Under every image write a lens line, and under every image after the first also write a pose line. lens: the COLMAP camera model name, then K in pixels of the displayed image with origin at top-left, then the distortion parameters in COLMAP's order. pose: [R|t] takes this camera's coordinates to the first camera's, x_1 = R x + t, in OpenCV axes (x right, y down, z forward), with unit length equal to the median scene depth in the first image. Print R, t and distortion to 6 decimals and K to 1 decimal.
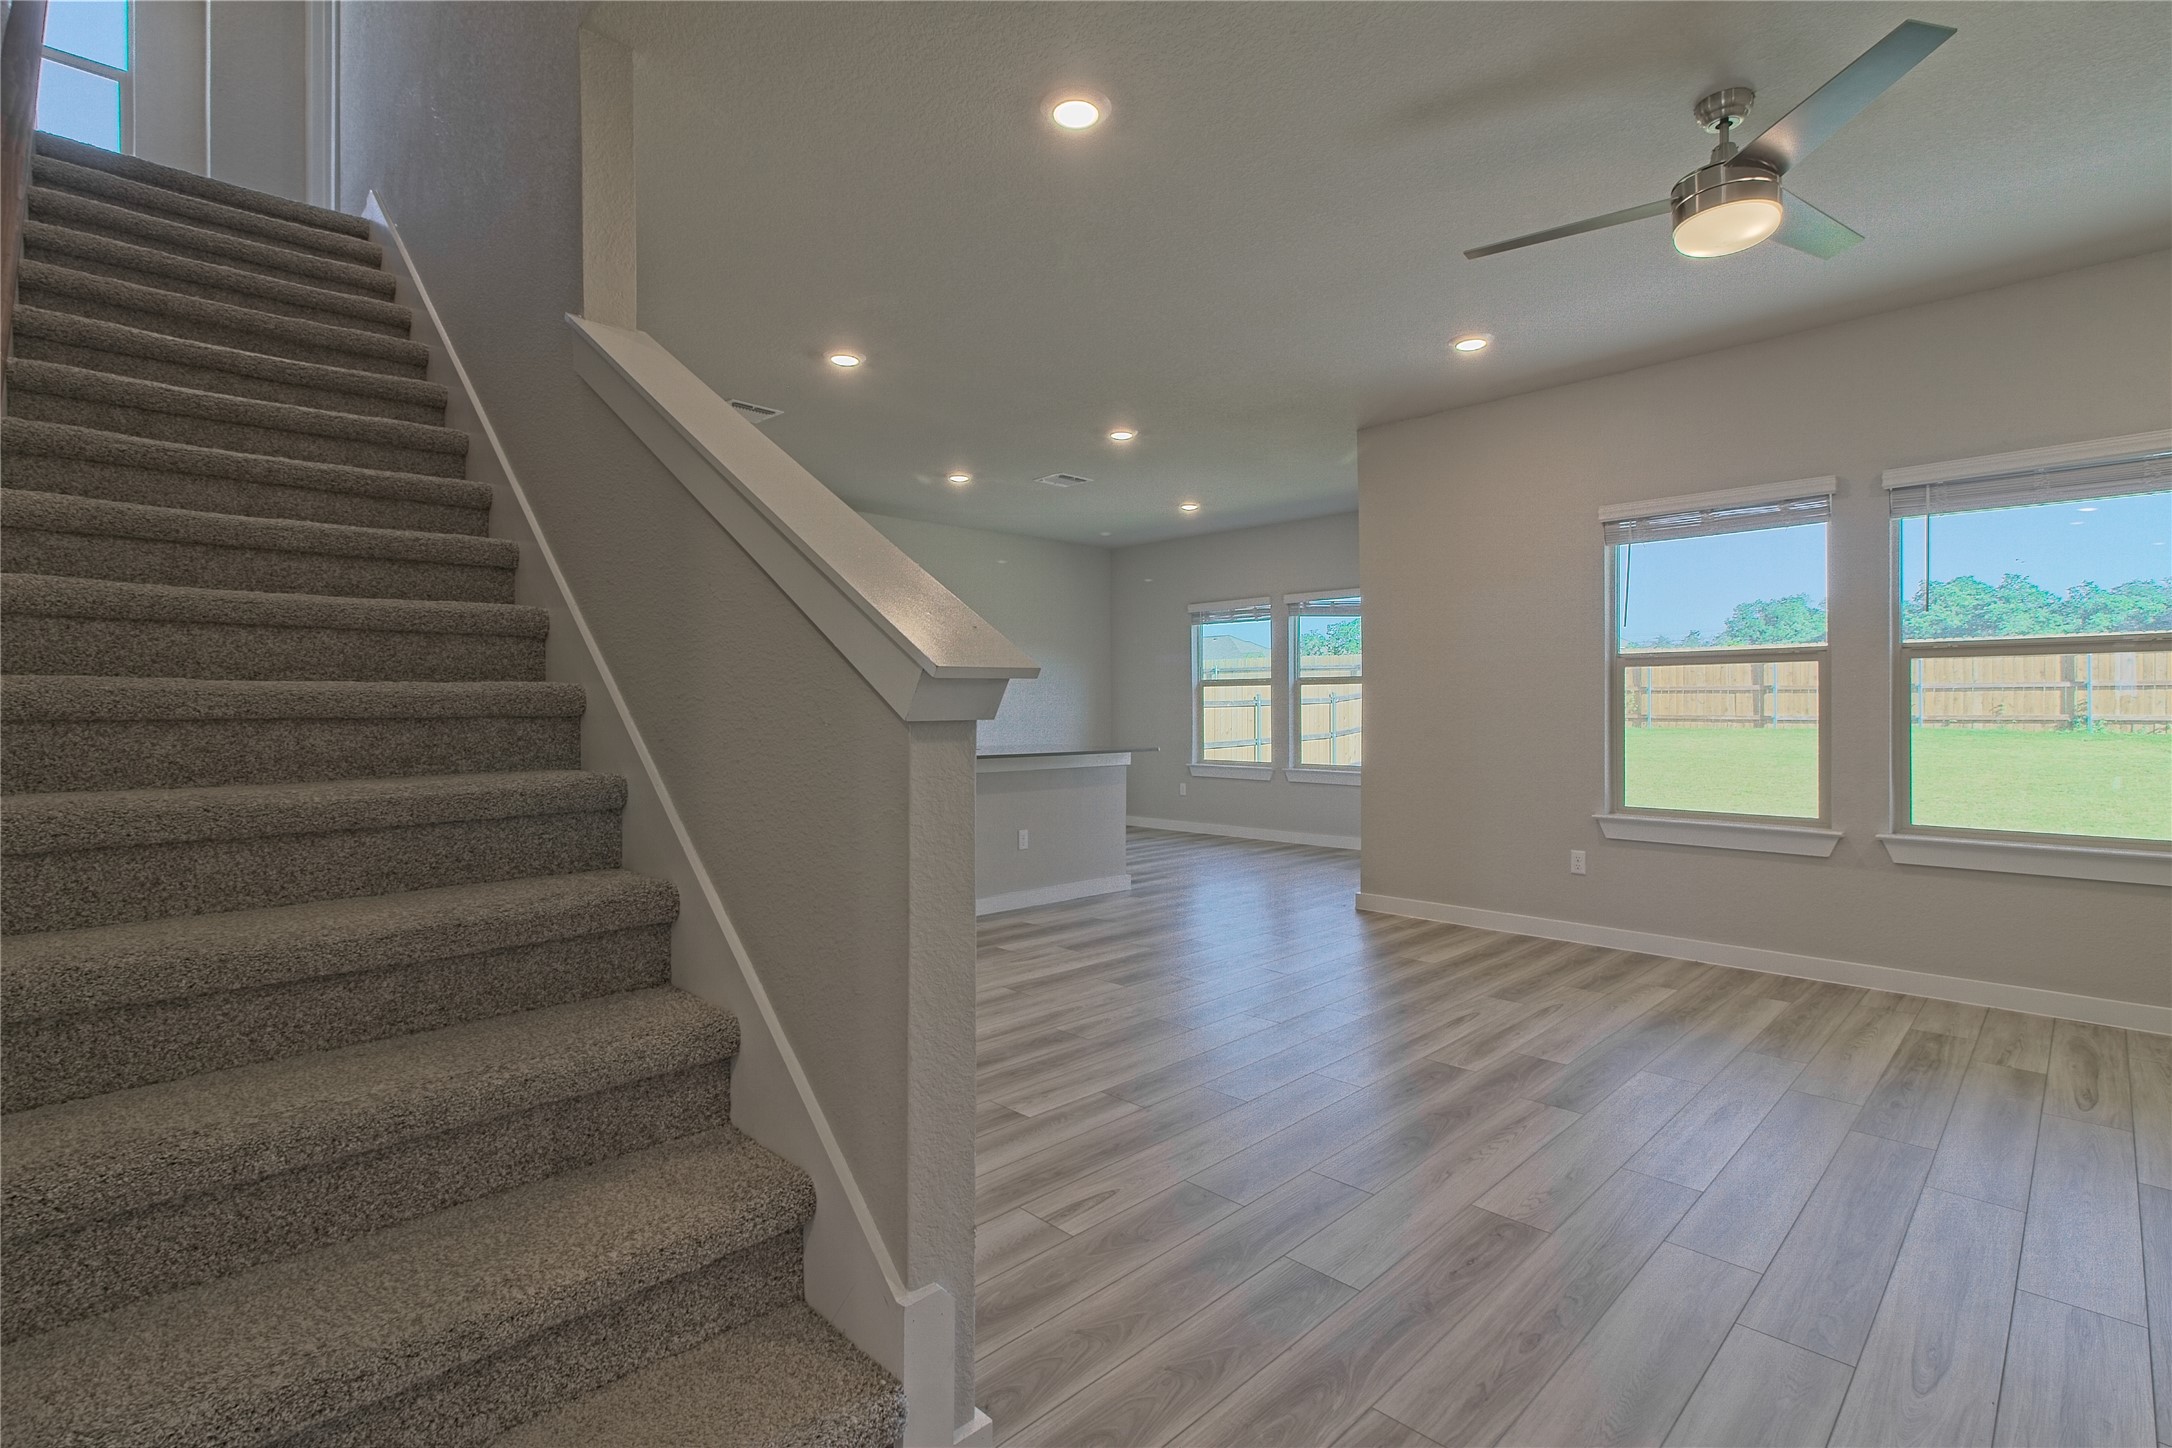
lens RADIAL K [[1000.4, 0, 1078.4], [0, 1000.4, 710.6], [0, 0, 1]] dist [-0.005095, 0.001311]
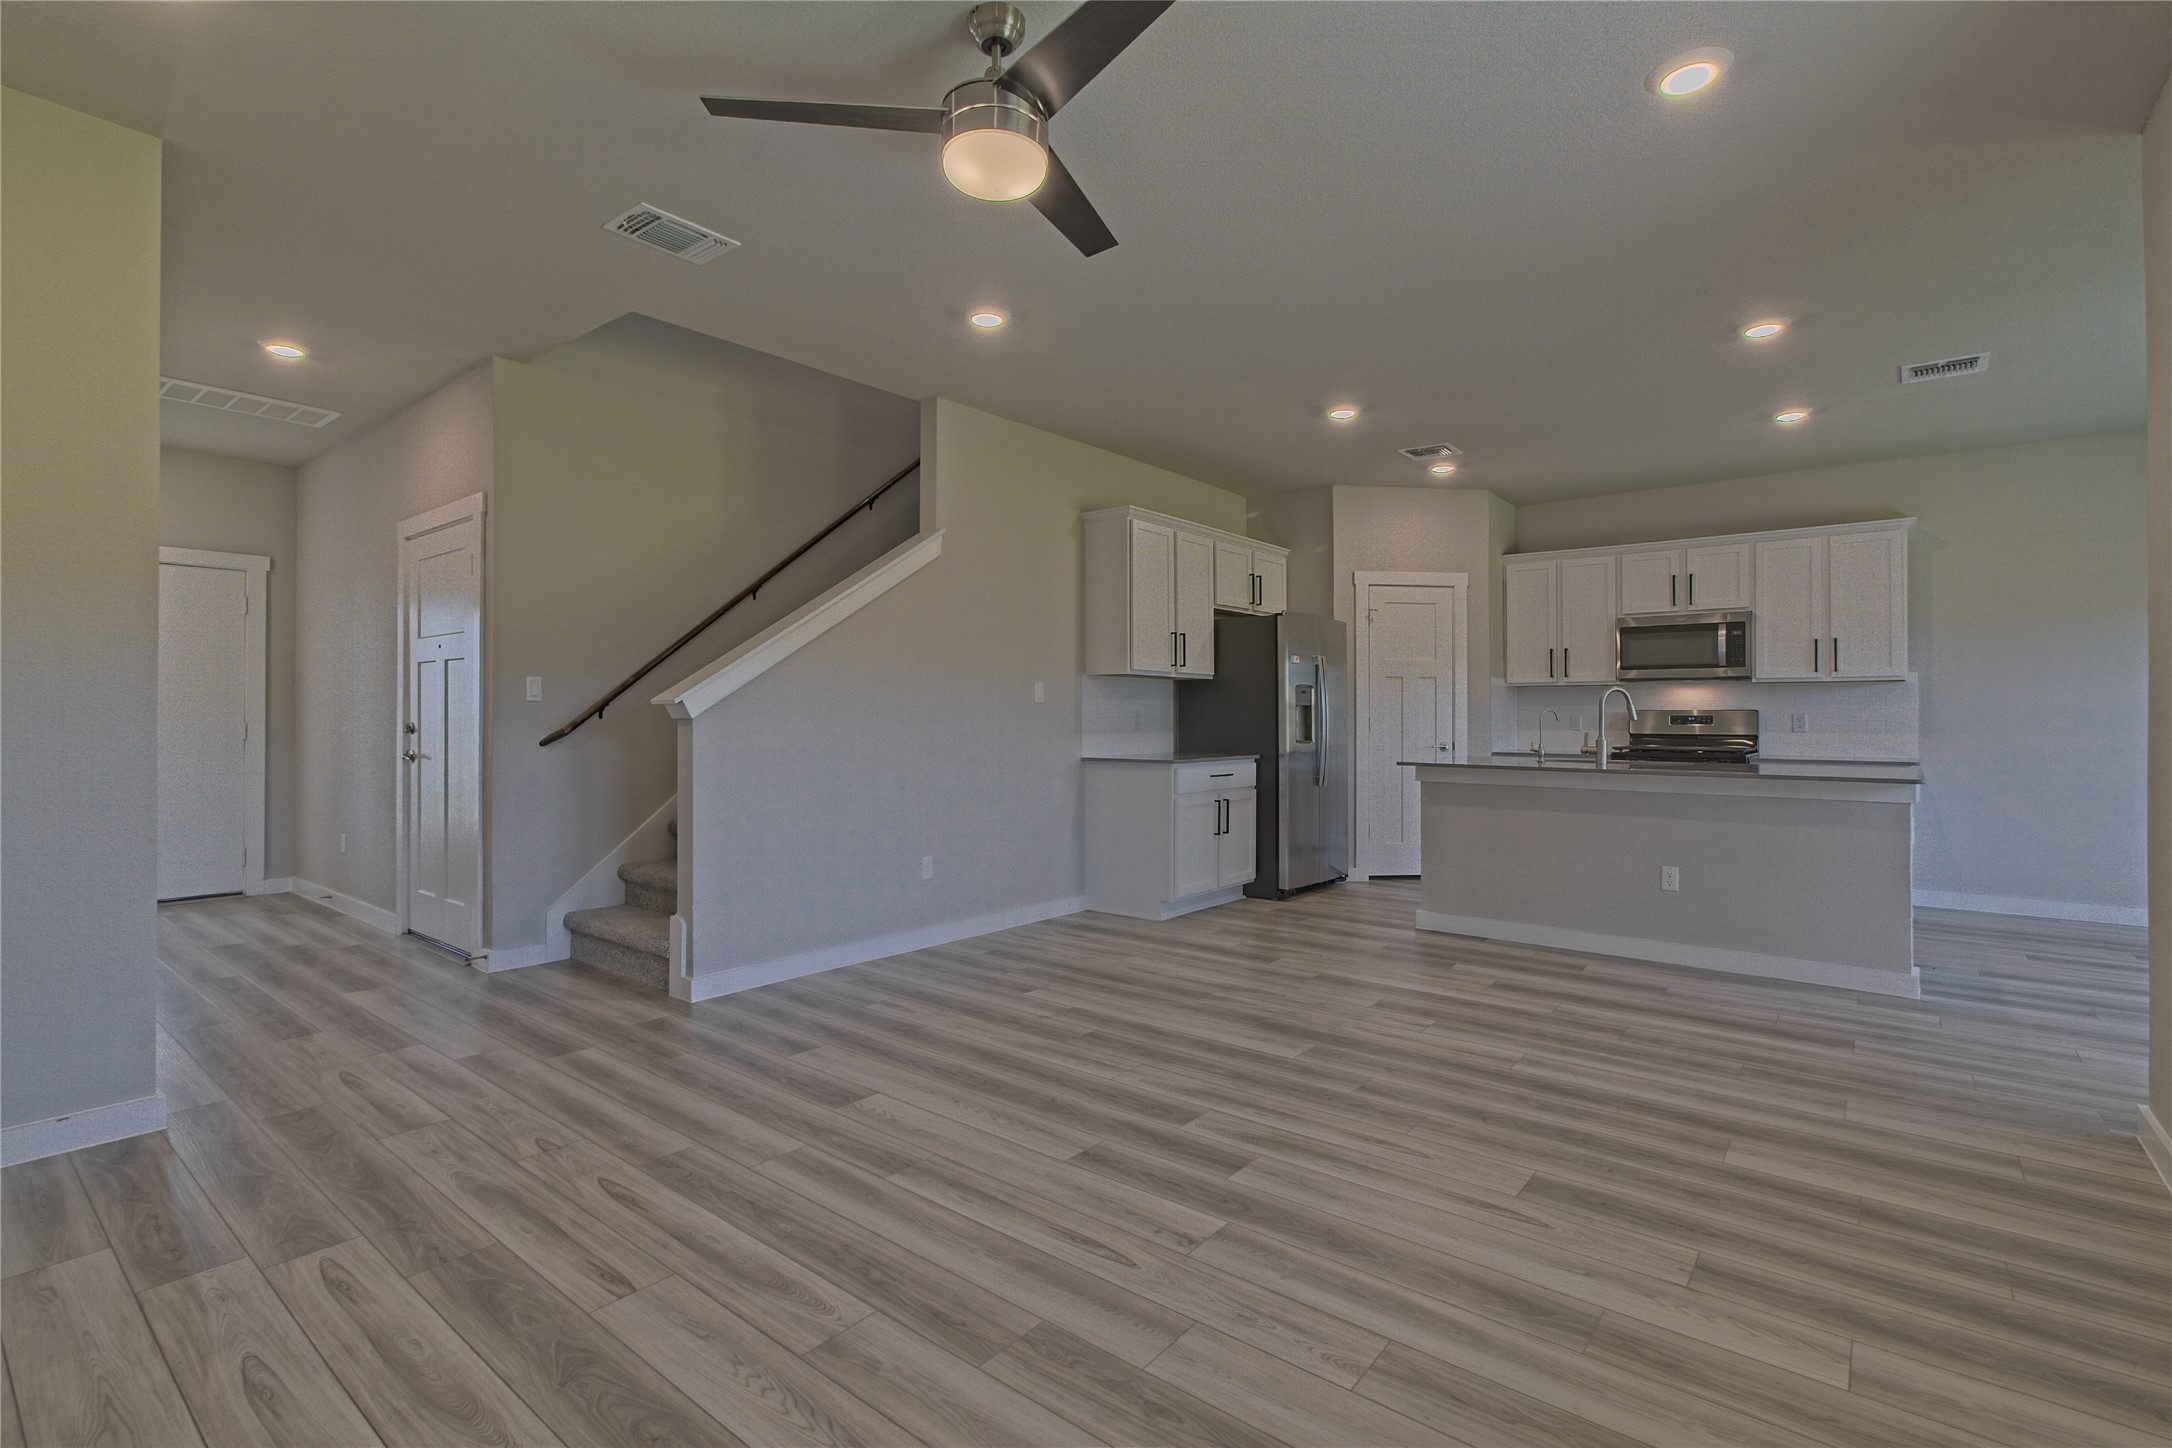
lens RADIAL K [[1000.4, 0, 1078.4], [0, 1000.4, 710.6], [0, 0, 1]] dist [-0.005095, 0.001311]
pose [[0.110747, -0.003828, -0.993841, 1.027589], [-0.004281, 0.999981, -0.004329, -0.000993], [0.993839, 0.004734, 0.110729, 0.663007]]
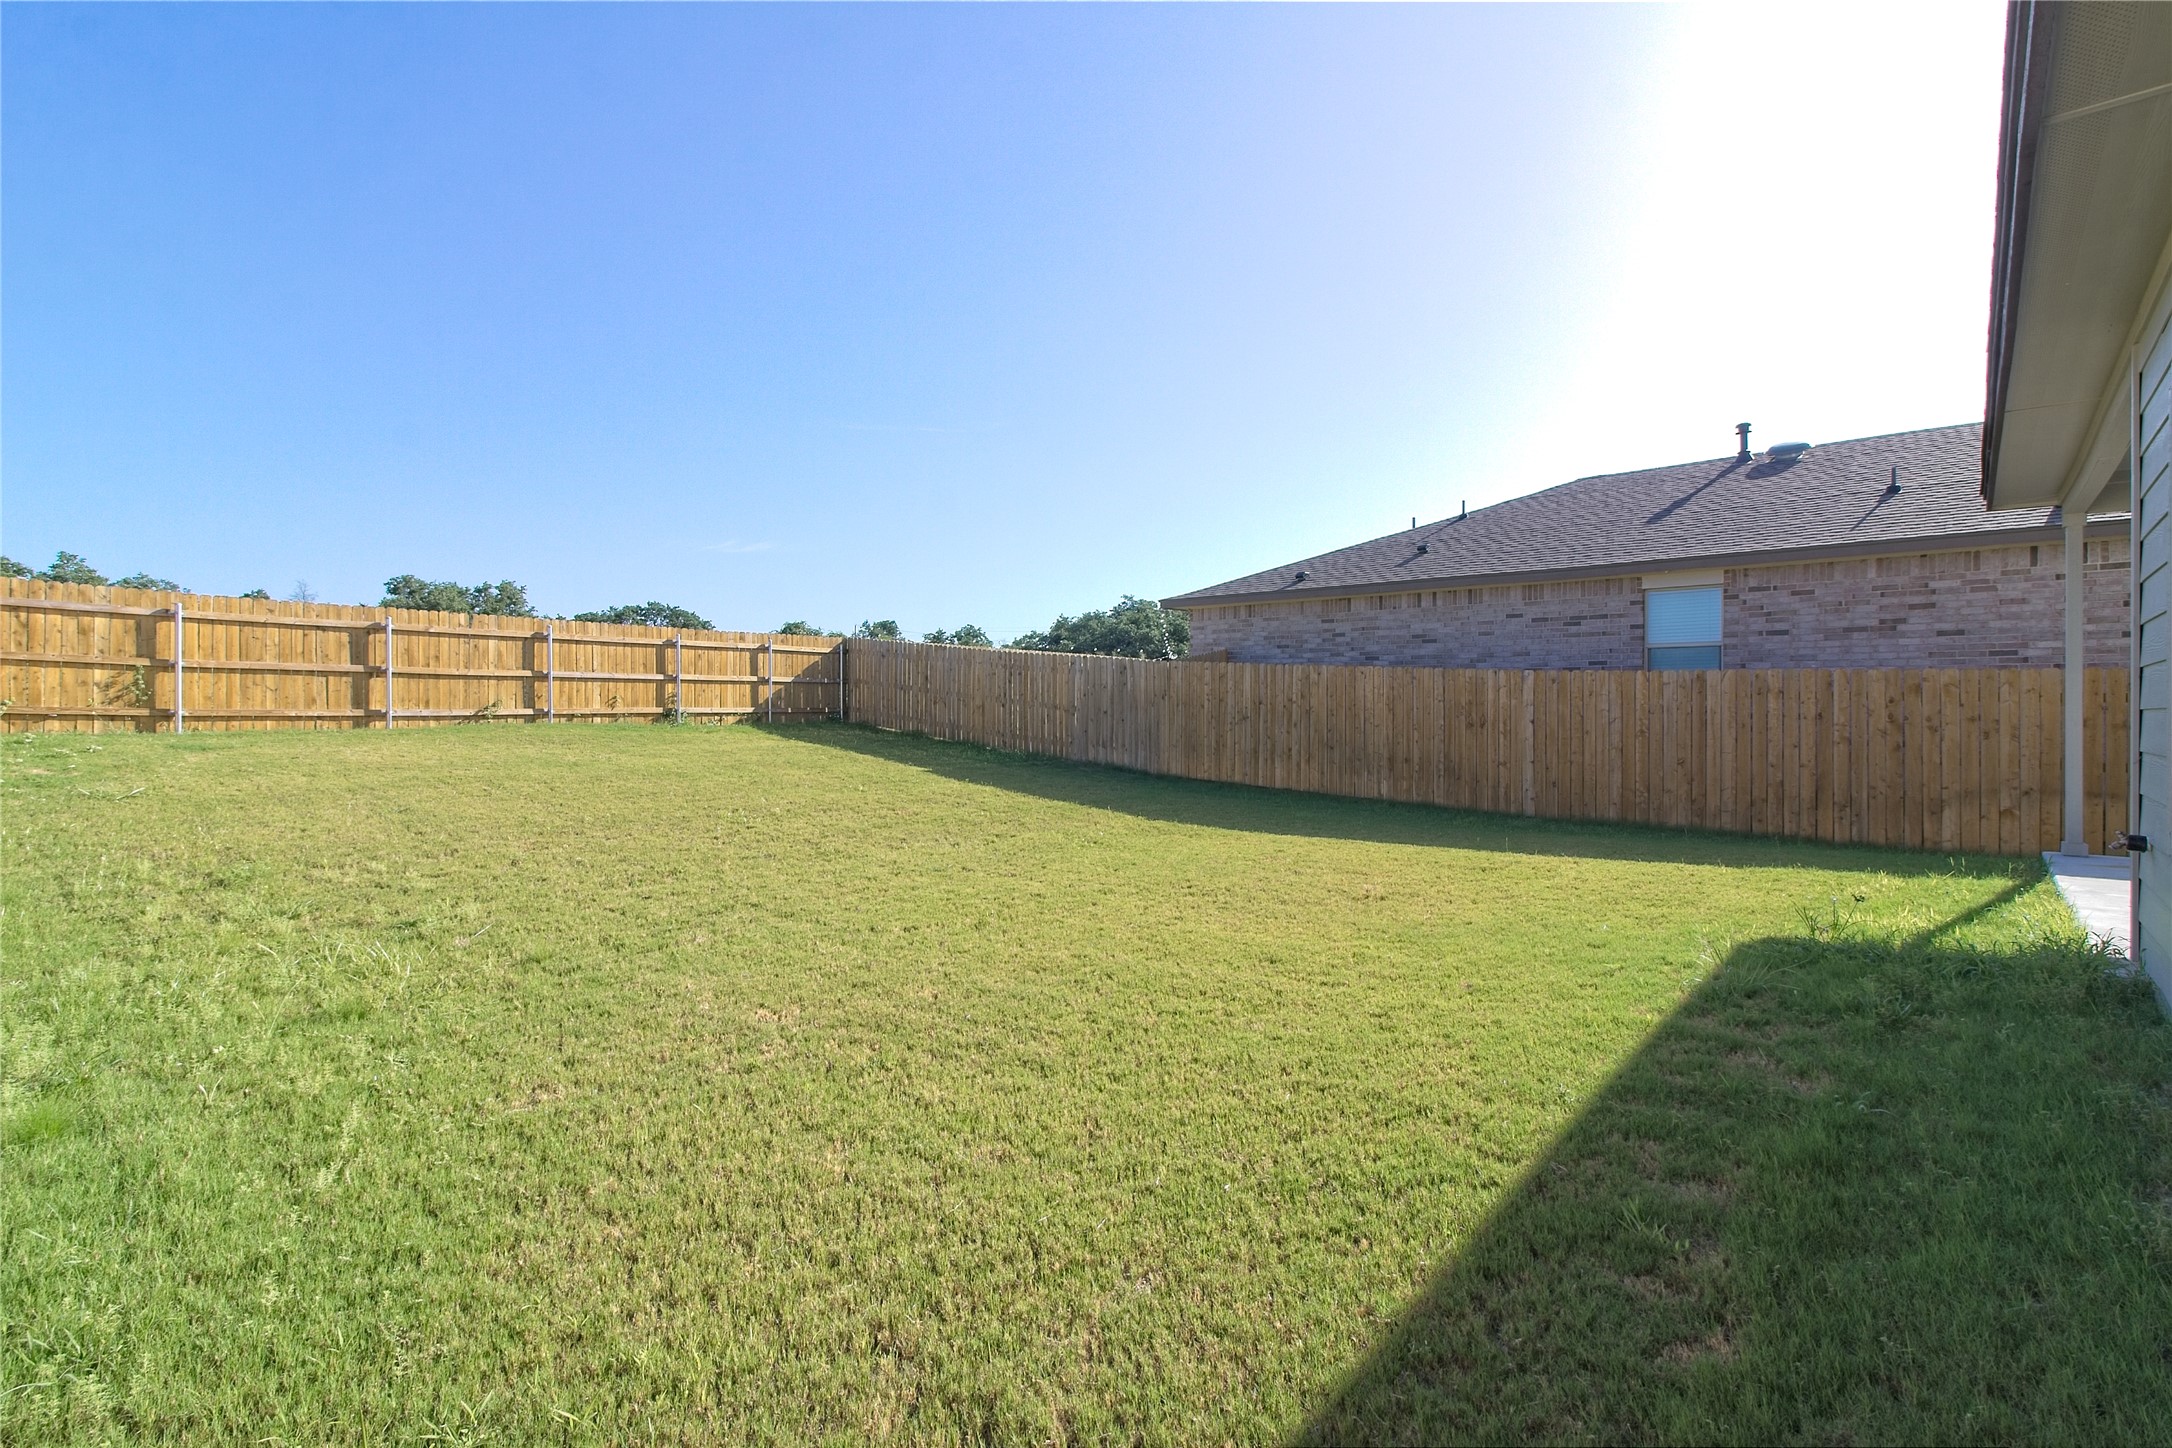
lens RADIAL K [[1000.4, 0, 1078.4], [0, 1000.4, 710.6], [0, 0, 1]] dist [-0.005095, 0.001311]
pose [[-0.056679, -0.003001, 0.998388, -0.188444], [0.001086, 0.999995, 0.003067, 0.020699], [-0.998392, 0.001258, -0.056676, 3.105636]]
